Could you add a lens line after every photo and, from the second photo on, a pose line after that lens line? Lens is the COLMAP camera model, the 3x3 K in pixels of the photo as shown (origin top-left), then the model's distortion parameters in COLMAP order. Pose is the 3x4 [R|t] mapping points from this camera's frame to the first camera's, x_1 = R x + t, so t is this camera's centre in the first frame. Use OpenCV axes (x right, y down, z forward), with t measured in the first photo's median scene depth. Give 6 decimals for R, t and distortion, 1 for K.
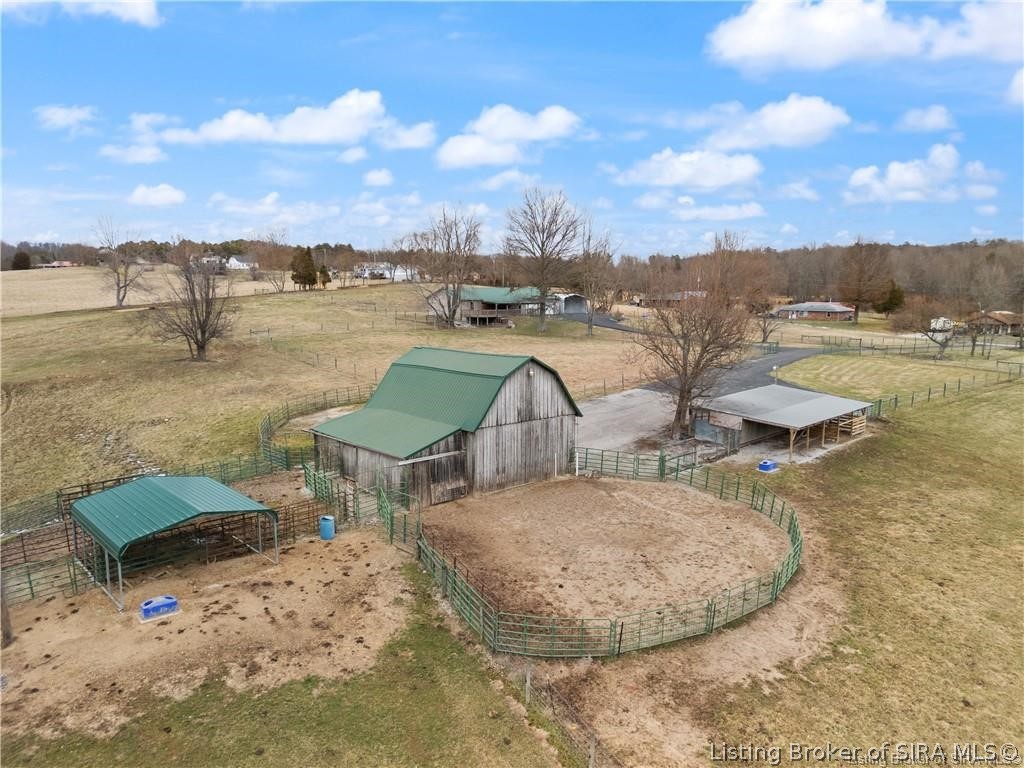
lens RADIAL K [[786.4, 0, 513.9], [0, 786.4, 378.3], [0, 0, 1]] dist [0.088976, -0.092214]
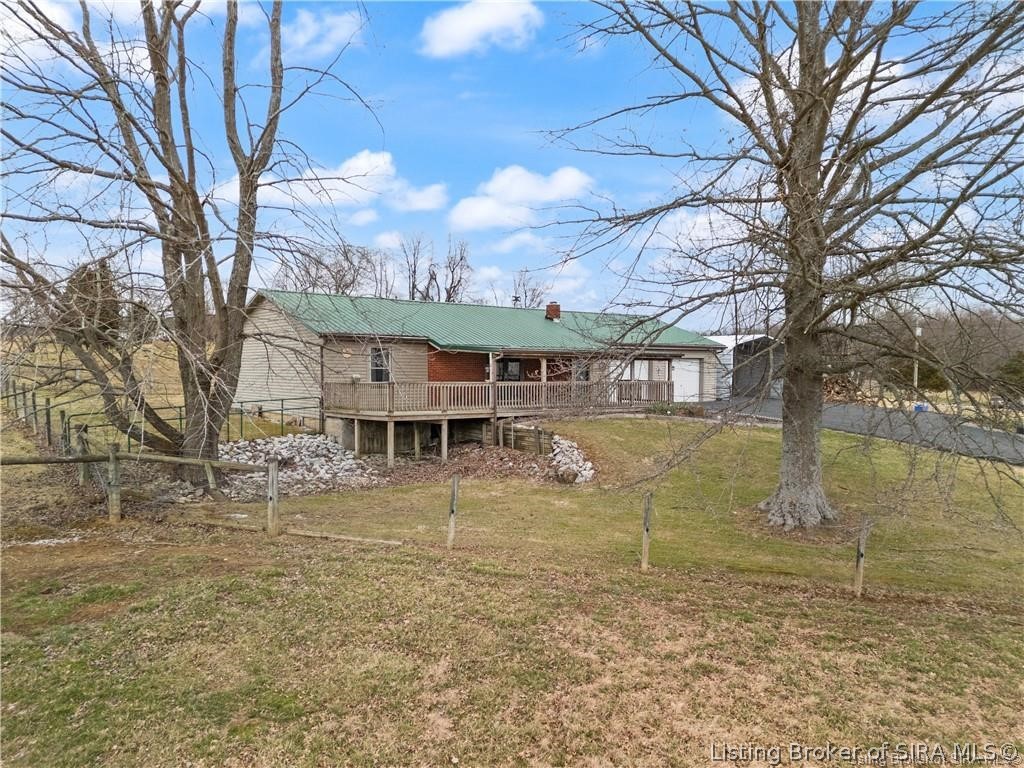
lens RADIAL K [[786.4, 0, 513.9], [0, 786.4, 378.3], [0, 0, 1]] dist [0.088976, -0.092214]
pose [[0.999951, -0.001323, -0.009804, -0.014476], [0.000229, 0.993846, -0.110771, -0.064933], [0.009890, 0.110764, 0.993798, 0.792937]]
